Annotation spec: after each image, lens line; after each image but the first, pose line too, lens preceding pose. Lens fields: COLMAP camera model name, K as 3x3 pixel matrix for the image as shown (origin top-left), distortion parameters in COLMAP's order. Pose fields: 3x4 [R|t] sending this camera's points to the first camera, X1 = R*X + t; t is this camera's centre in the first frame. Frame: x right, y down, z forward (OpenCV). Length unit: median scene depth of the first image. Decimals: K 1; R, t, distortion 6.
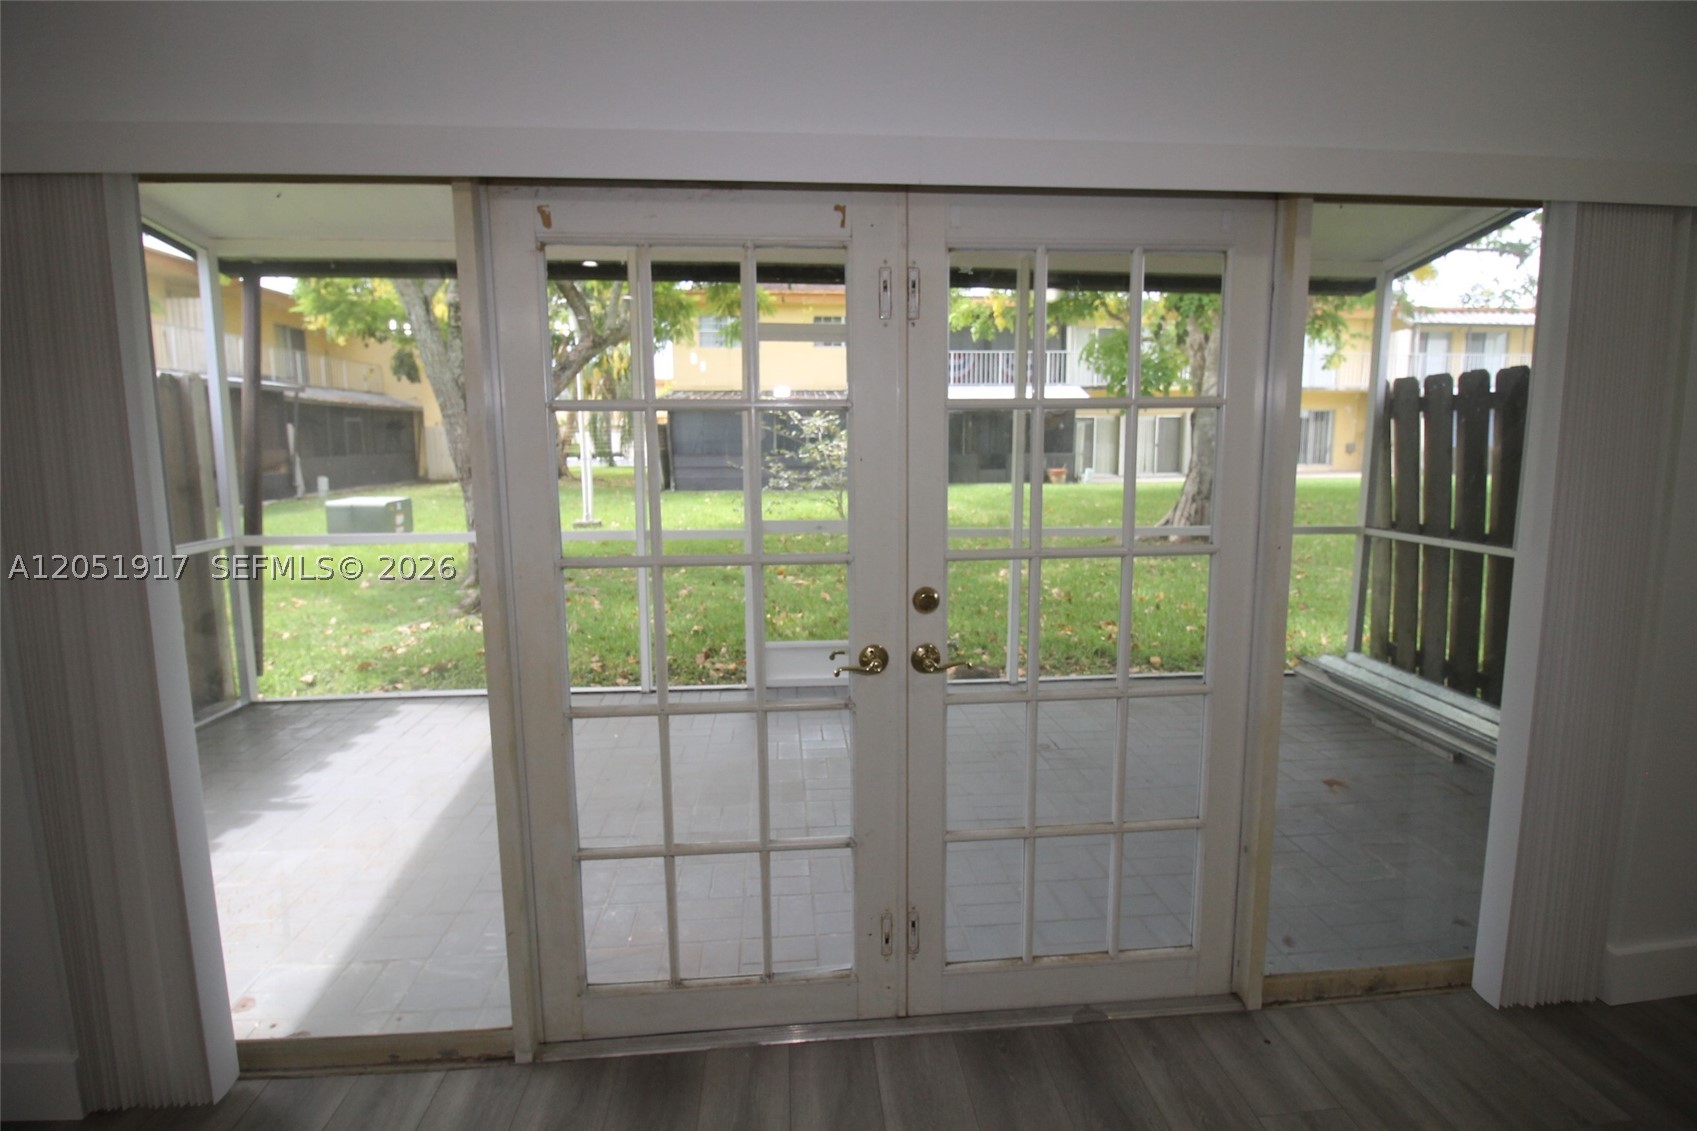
lens RADIAL K [[804.0, 0, 851.2], [0, 804.0, 572.6], [0, 0, 1]] dist [-0.005592, -0.002502]
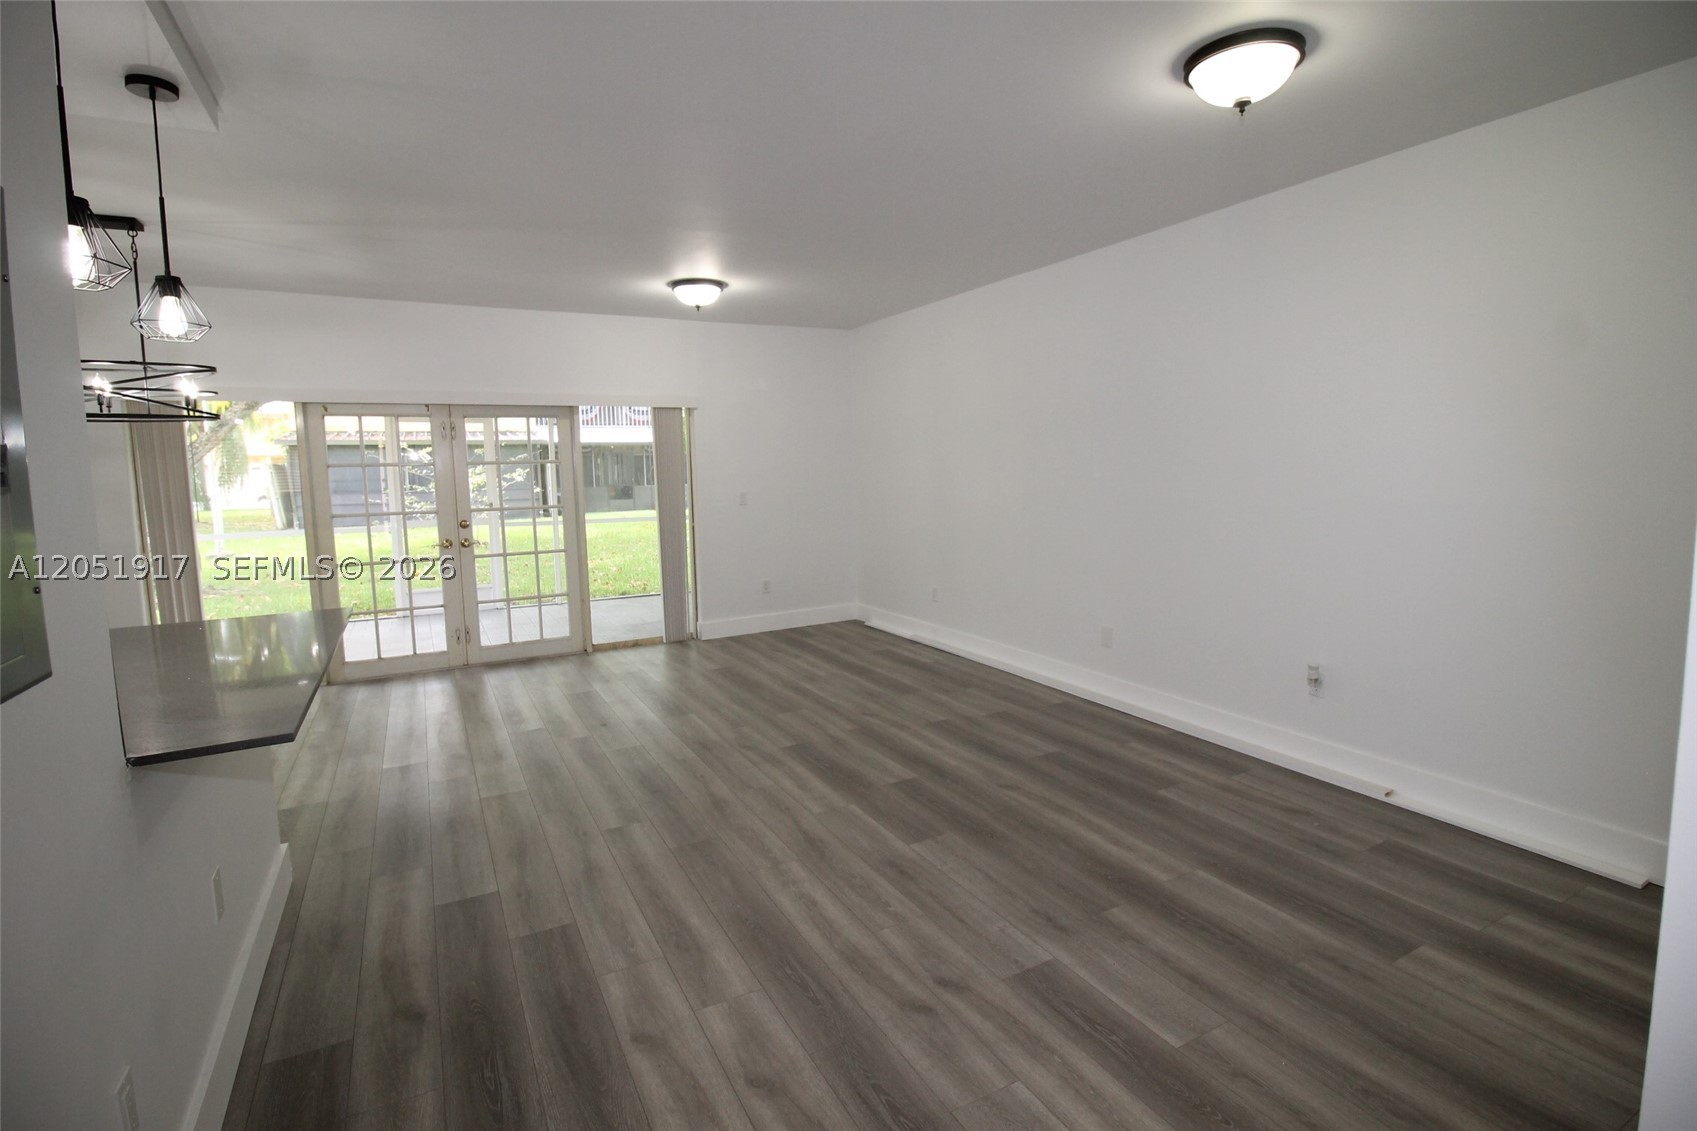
lens RADIAL K [[804.0, 0, 860.6], [0, 804.0, 558.4], [0, 0, 1]] dist [-0.005592, -0.002502]
pose [[0.913499, -0.058897, 0.402555, 0.111422], [0.082382, 0.995746, -0.041259, 0.197428], [-0.398413, 0.070853, 0.914465, -1.170270]]
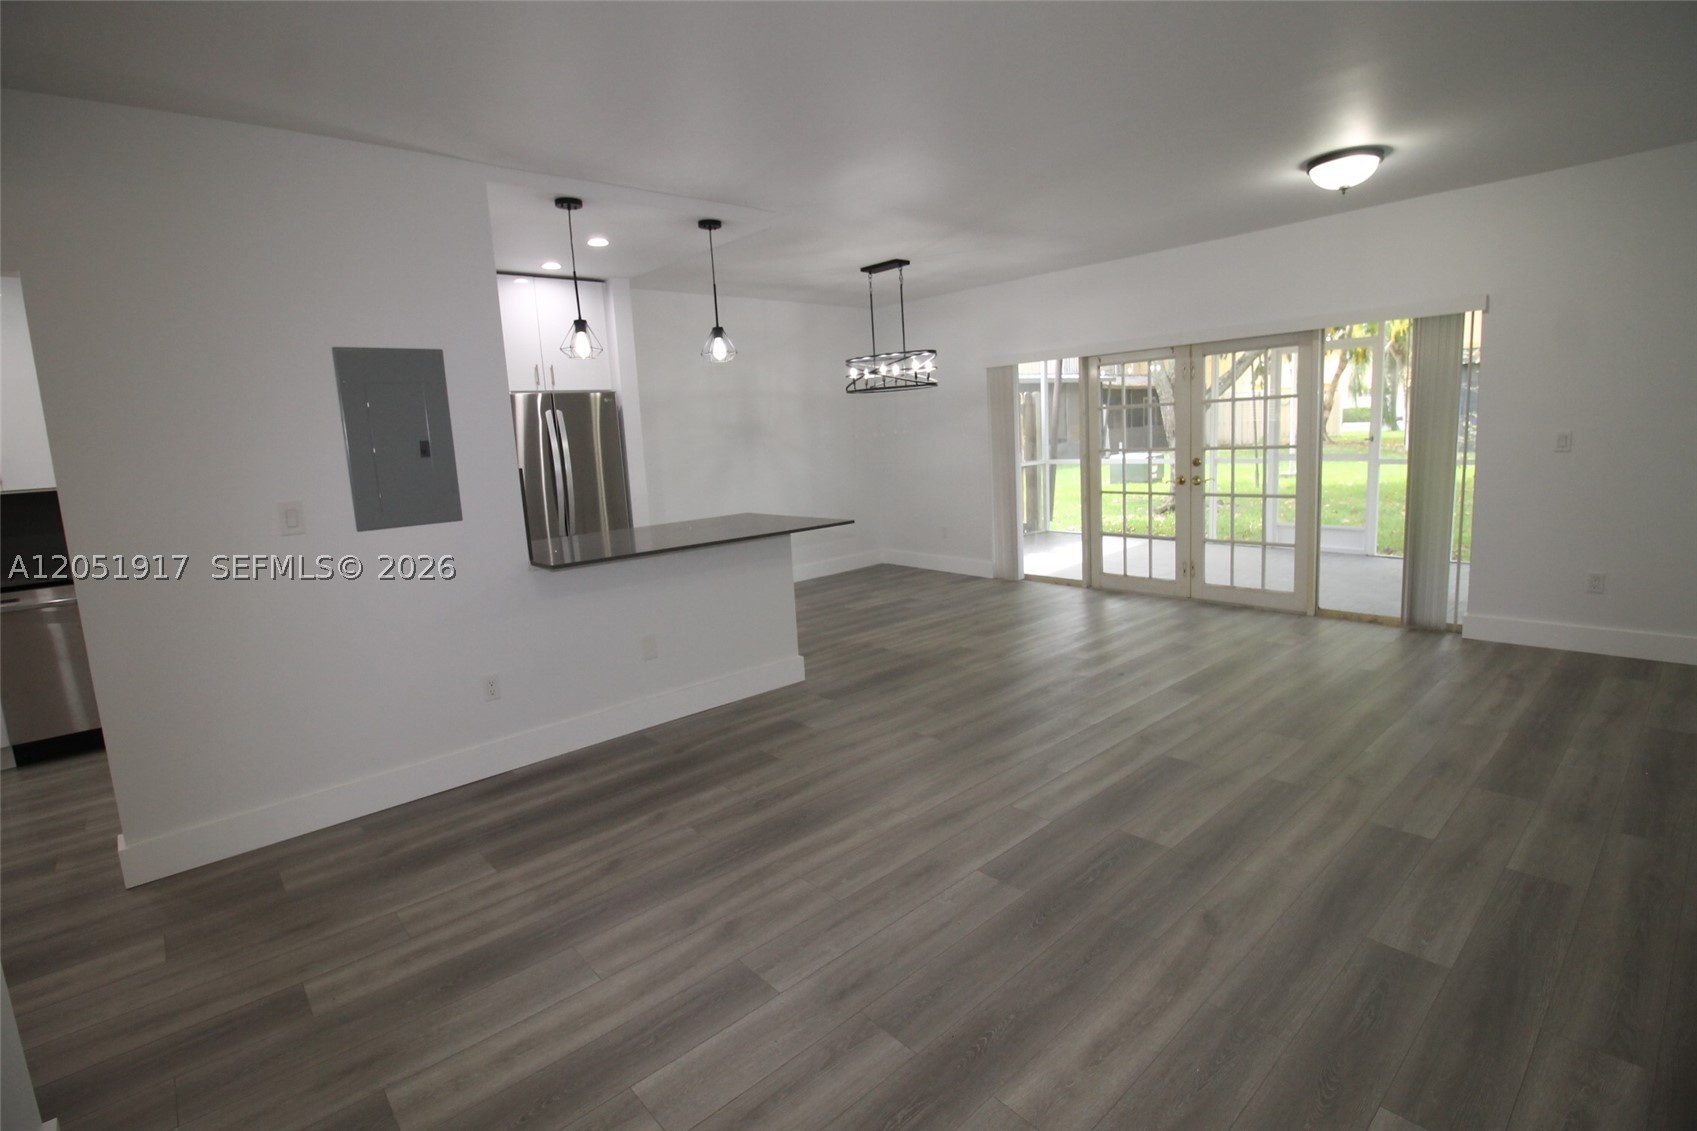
lens RADIAL K [[804.0, 0, 848.5], [0, 804.0, 555.0], [0, 0, 1]] dist [-0.005592, -0.002502]
pose [[0.598059, 0.100408, -0.795138, 0.860571], [-0.086960, 0.994393, 0.060164, 0.154506], [0.796721, 0.033163, 0.603437, -0.966241]]
